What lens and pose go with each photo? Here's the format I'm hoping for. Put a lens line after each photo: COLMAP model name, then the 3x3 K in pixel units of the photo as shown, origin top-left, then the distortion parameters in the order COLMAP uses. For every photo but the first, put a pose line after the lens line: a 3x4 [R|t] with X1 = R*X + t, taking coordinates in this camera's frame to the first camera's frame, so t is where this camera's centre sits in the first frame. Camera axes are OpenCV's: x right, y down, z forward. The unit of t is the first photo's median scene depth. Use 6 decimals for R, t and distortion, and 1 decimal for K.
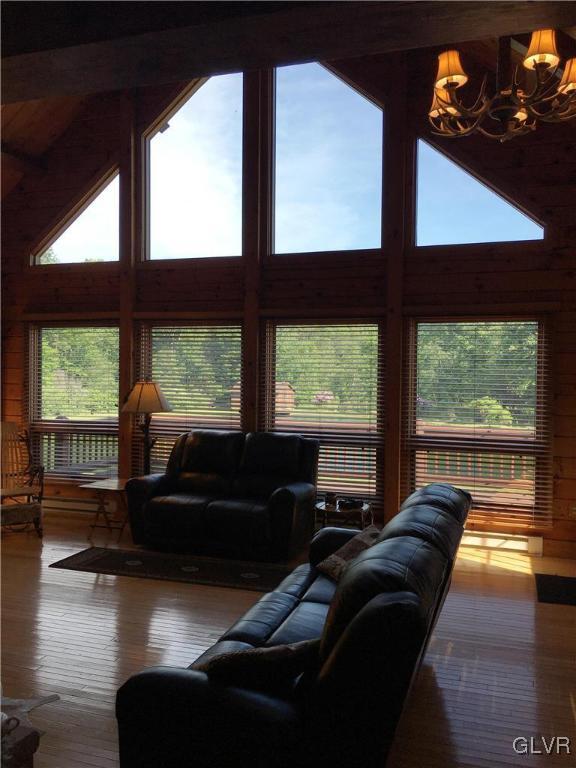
lens RADIAL K [[652.4, 0, 288.0], [0, 652.4, 384.0], [0, 0, 1]] dist [0.079896, -0.116098]
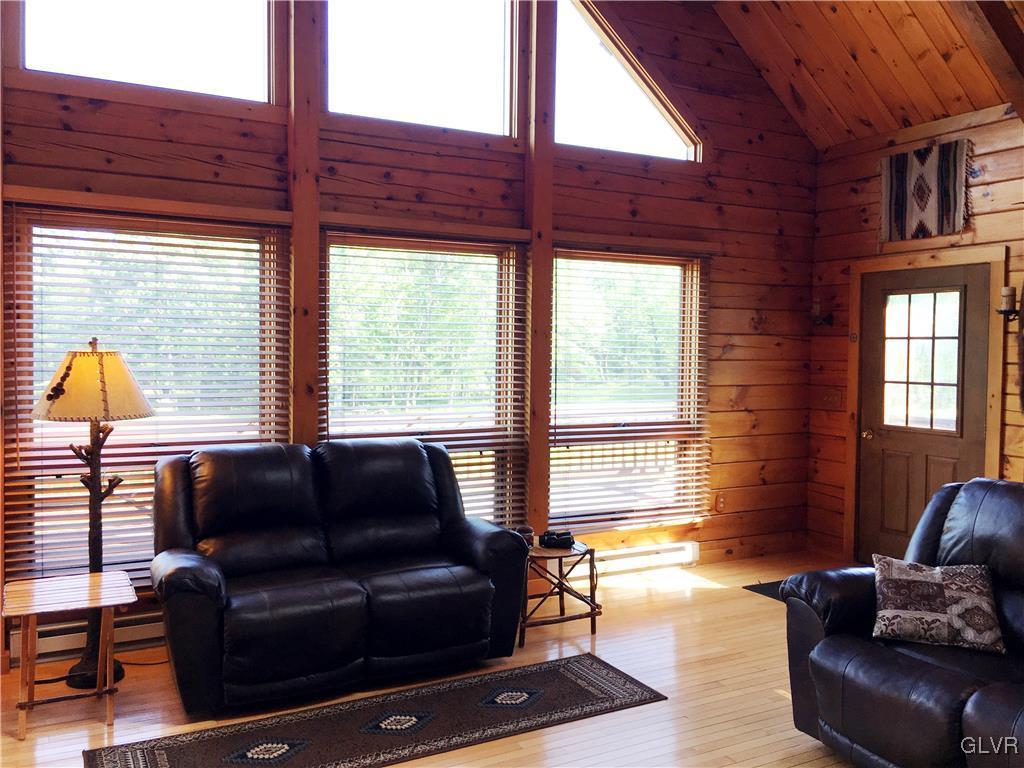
lens RADIAL K [[869.9, 0, 511.5], [0, 869.9, 371.3], [0, 0, 1]] dist [0.079896, -0.116098]
pose [[0.682881, -0.022279, 0.730190, -0.478699], [0.021300, 0.999717, 0.010582, 0.012891], [-0.730219, 0.008327, 0.683162, 0.415529]]
